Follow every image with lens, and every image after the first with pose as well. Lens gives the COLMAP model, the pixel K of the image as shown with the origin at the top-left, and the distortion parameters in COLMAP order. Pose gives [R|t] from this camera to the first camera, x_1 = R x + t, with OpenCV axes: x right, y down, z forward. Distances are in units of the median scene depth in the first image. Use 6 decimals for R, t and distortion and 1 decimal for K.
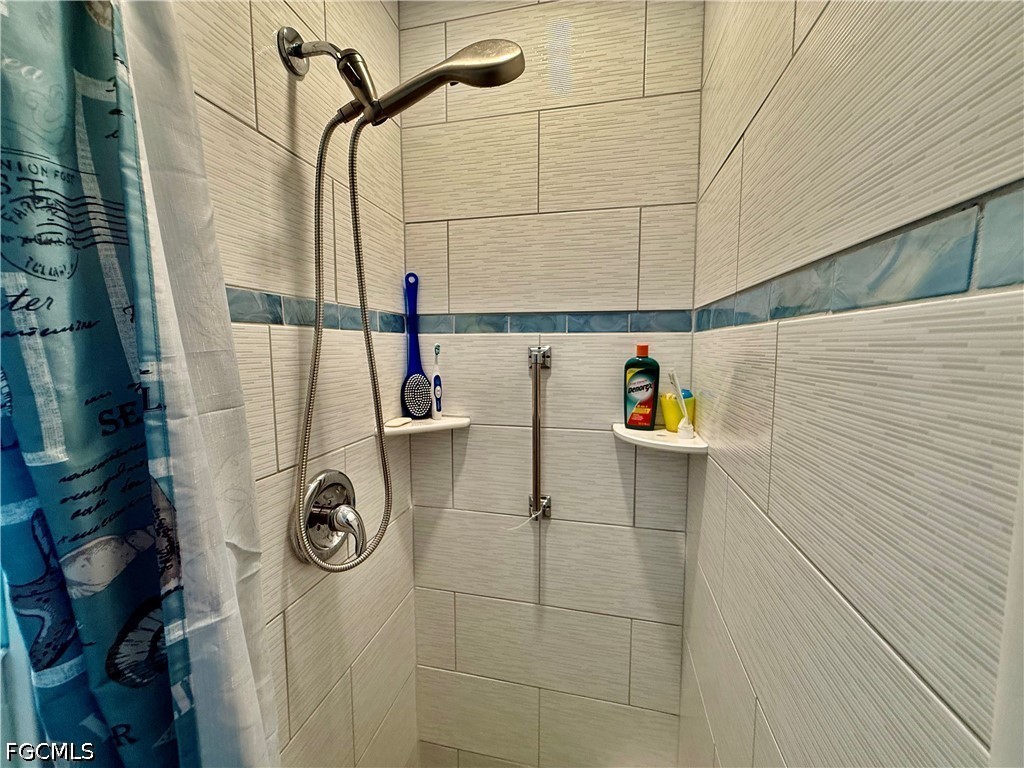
lens RADIAL K [[409.3, 0, 509.2], [0, 409.3, 384.3], [0, 0, 1]] dist [0.000134, 0.000121]
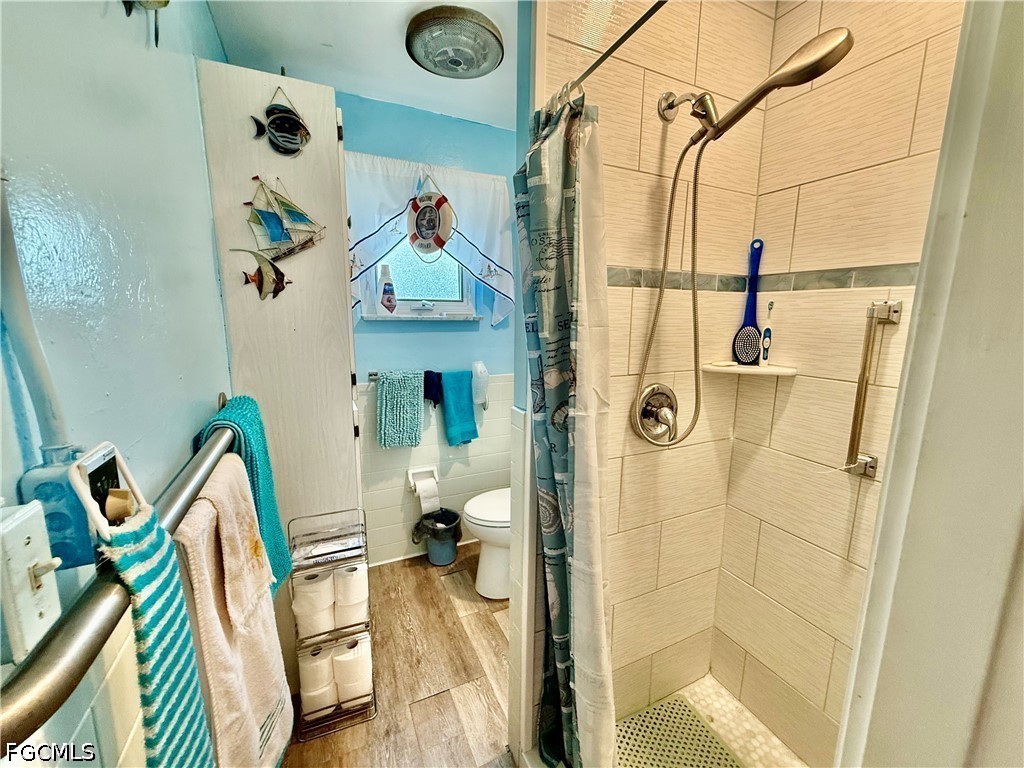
lens RADIAL K [[409.3, 0, 512.2], [0, 409.3, 380.9], [0, 0, 1]] dist [0.000134, 0.000121]
pose [[0.624118, 0.134889, -0.769598, 0.432960], [-0.080842, 0.990847, 0.108107, 0.090282], [0.777137, -0.005255, 0.629310, -0.432223]]
